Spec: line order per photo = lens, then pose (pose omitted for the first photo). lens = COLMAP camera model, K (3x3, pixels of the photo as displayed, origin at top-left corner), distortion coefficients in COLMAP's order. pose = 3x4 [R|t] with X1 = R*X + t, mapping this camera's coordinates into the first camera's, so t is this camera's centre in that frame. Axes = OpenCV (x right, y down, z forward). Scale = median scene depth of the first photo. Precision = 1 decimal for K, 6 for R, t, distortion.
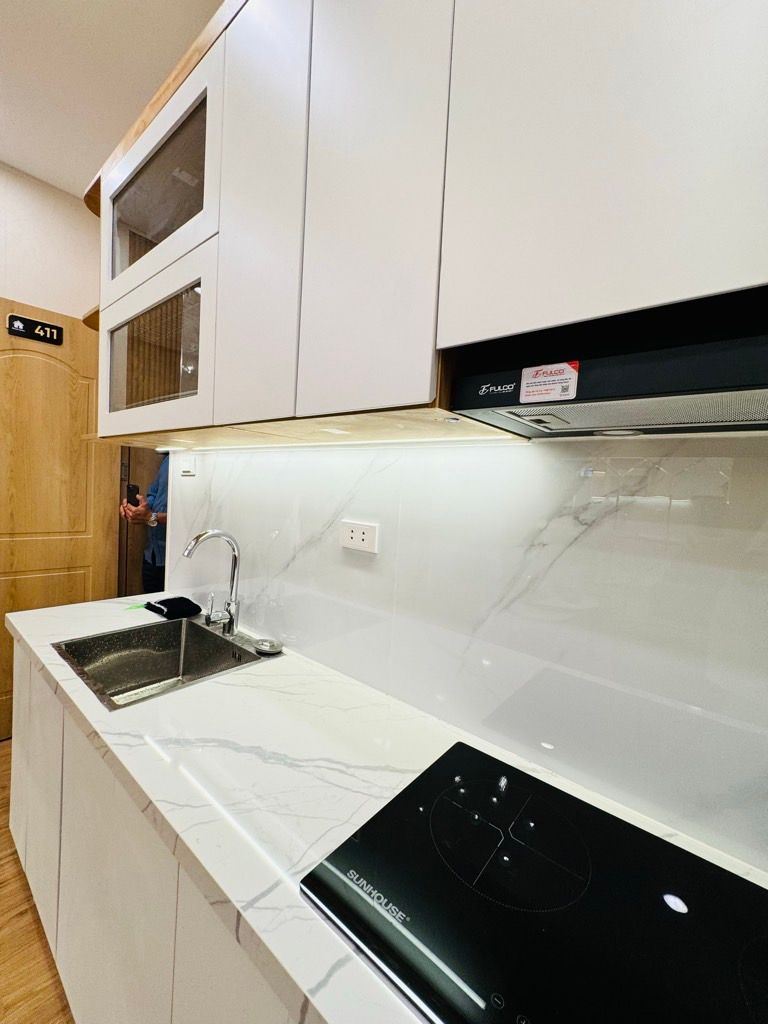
lens RADIAL K [[407.4, 0, 387.9], [0, 407.4, 513.4], [0, 0, 1]] dist [-0.002022, 0.000723]
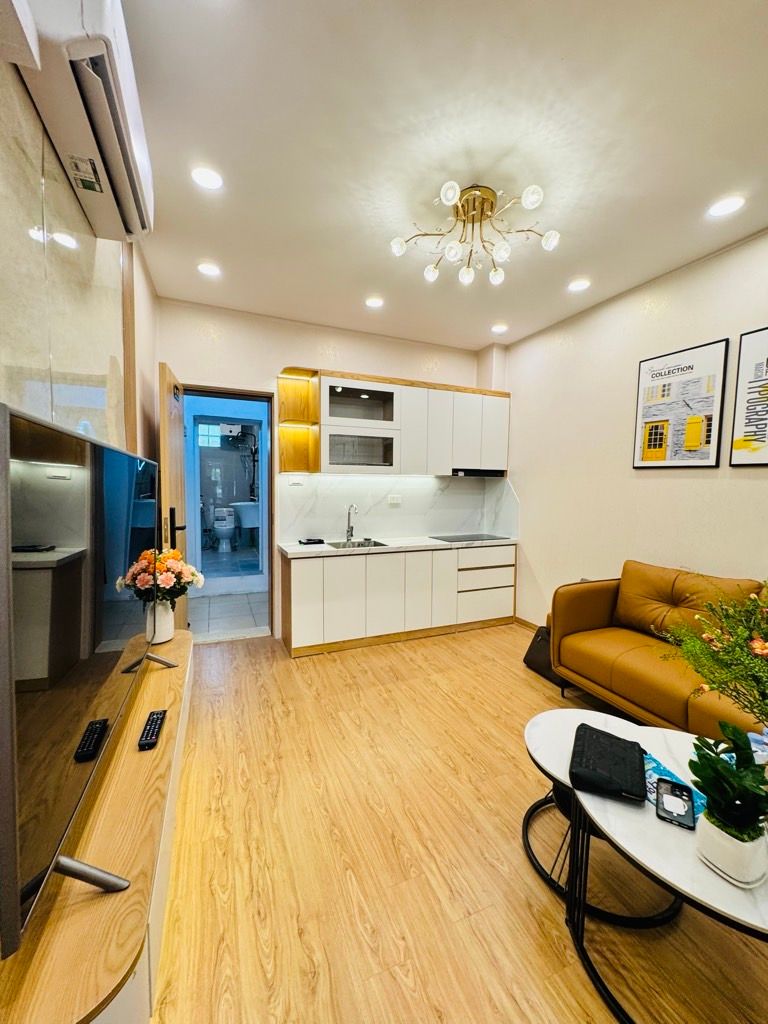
lens RADIAL K [[407.4, 0, 383.5], [0, 407.4, 511.7], [0, 0, 1]] dist [-0.002022, 0.000723]
pose [[0.465511, -0.116494, 0.877342, -3.039194], [0.067299, 0.993089, 0.096154, -0.178473], [-0.882480, 0.014284, 0.470134, -0.597197]]
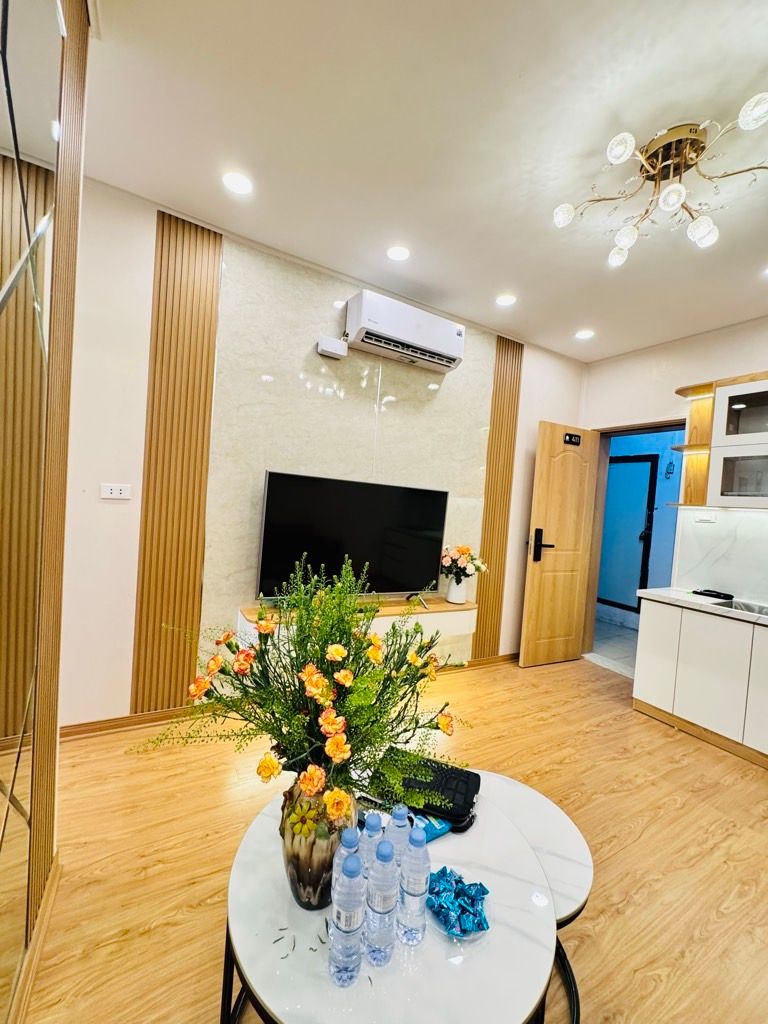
lens RADIAL K [[407.4, 0, 385.0], [0, 407.4, 511.9], [0, 0, 1]] dist [-0.002022, 0.000723]
pose [[0.939030, 0.012224, -0.343619, -1.662464], [-0.031329, 0.998253, -0.050100, -0.005621], [0.342406, 0.057811, 0.937772, -1.621255]]
